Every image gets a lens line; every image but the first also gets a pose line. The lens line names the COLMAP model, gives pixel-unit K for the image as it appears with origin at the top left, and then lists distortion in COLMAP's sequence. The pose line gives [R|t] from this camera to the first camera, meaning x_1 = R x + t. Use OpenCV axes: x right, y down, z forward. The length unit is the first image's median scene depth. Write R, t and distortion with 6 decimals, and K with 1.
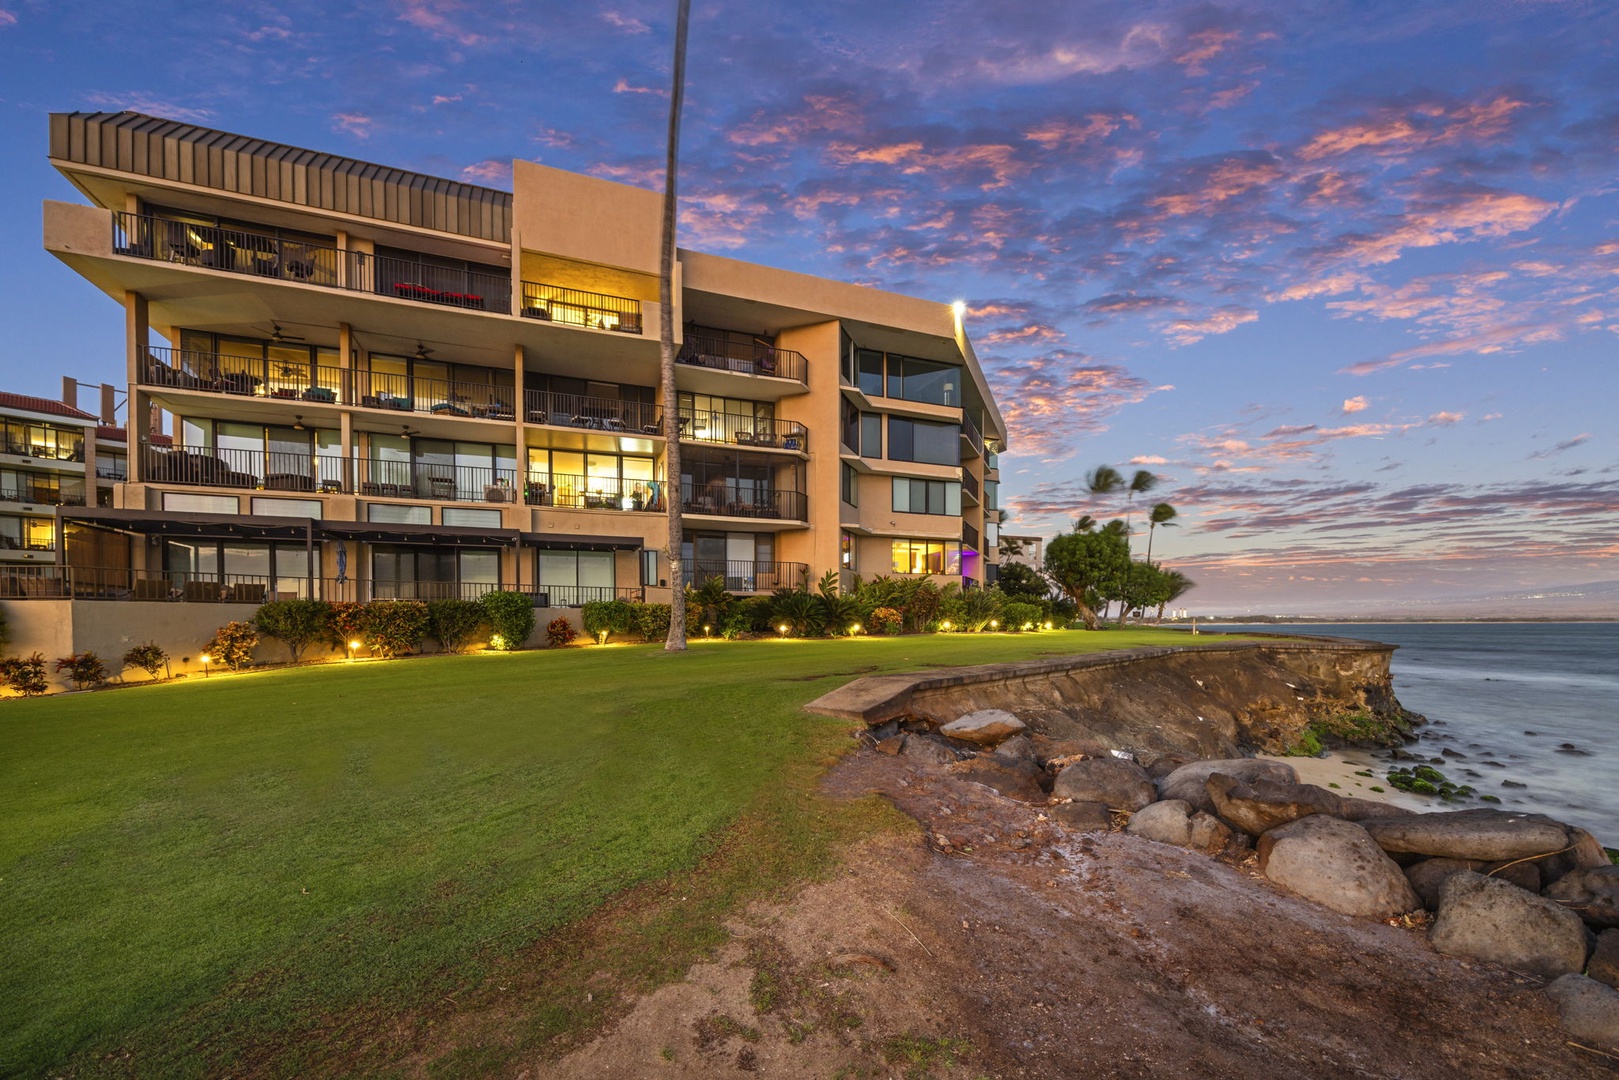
lens RADIAL K [[958.8, 0, 811.0], [0, 958.8, 587.4], [0, 0, 1]] dist [-0.004393, -0.001248]
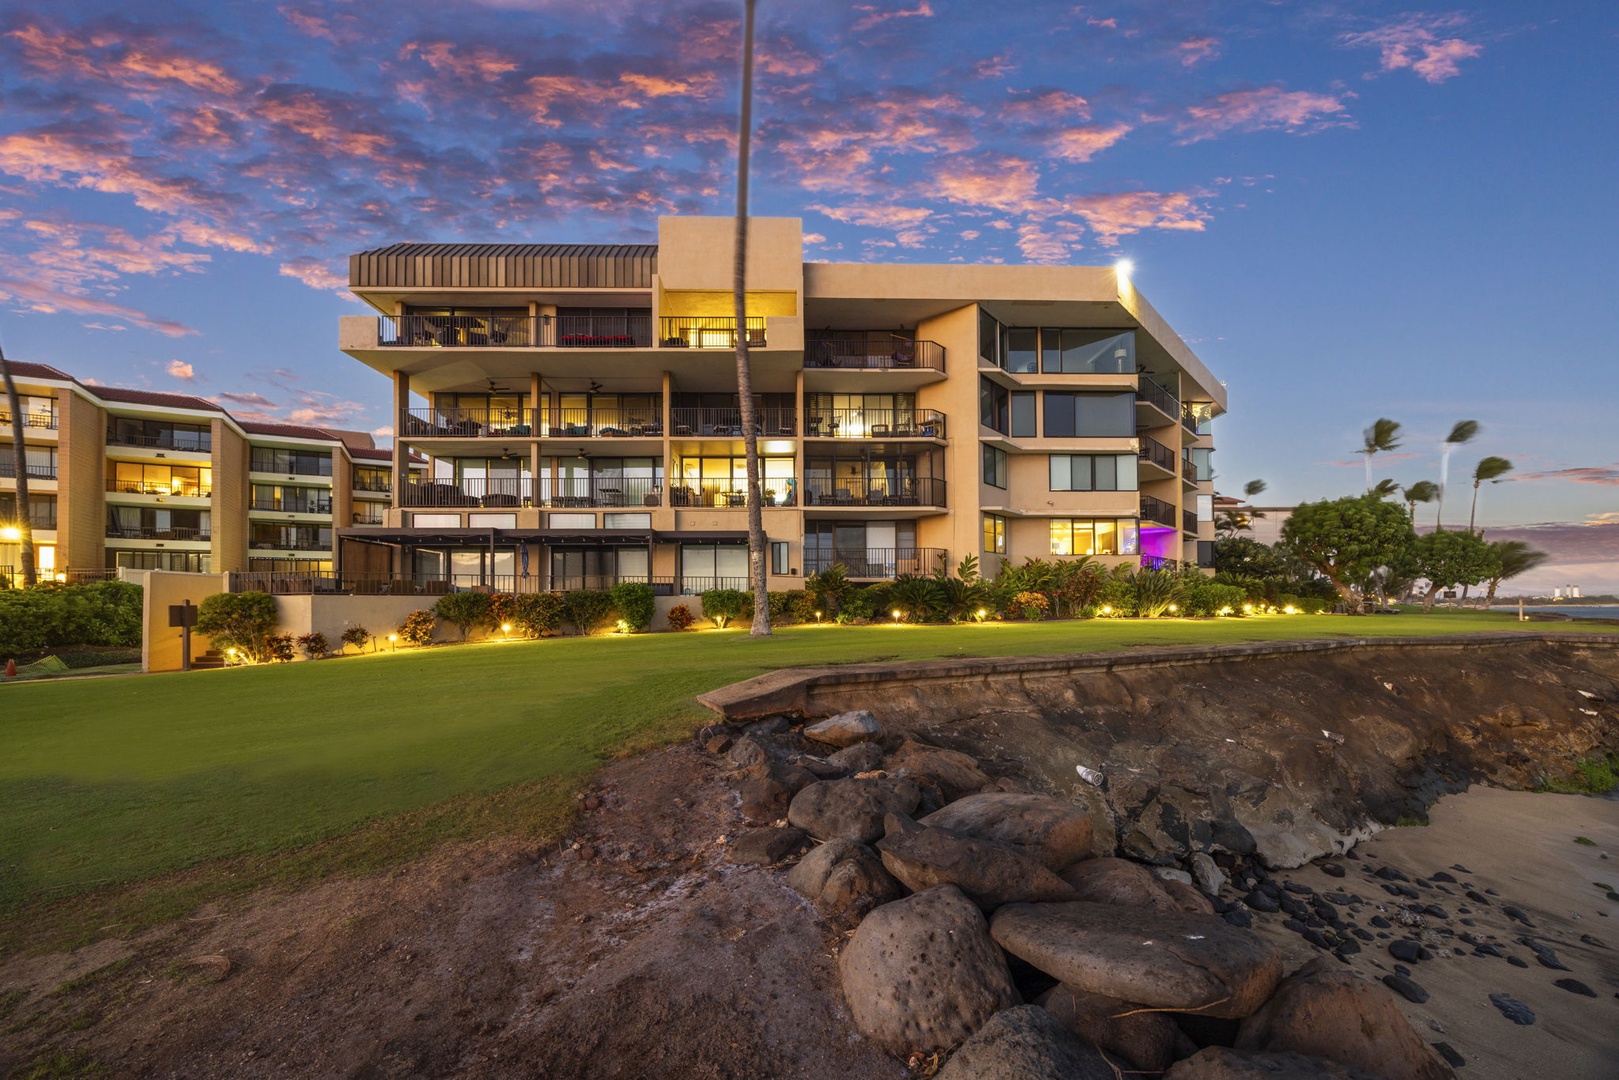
lens RADIAL K [[860.1, 0, 809.5], [0, 860.1, 540.0], [0, 0, 1]] dist [-0.000429, -0.000297]
pose [[0.880582, -0.037016, -0.472445, 0.325565], [0.021008, 0.999014, -0.039117, -0.001811], [0.473427, 0.024521, 0.880492, 0.154435]]
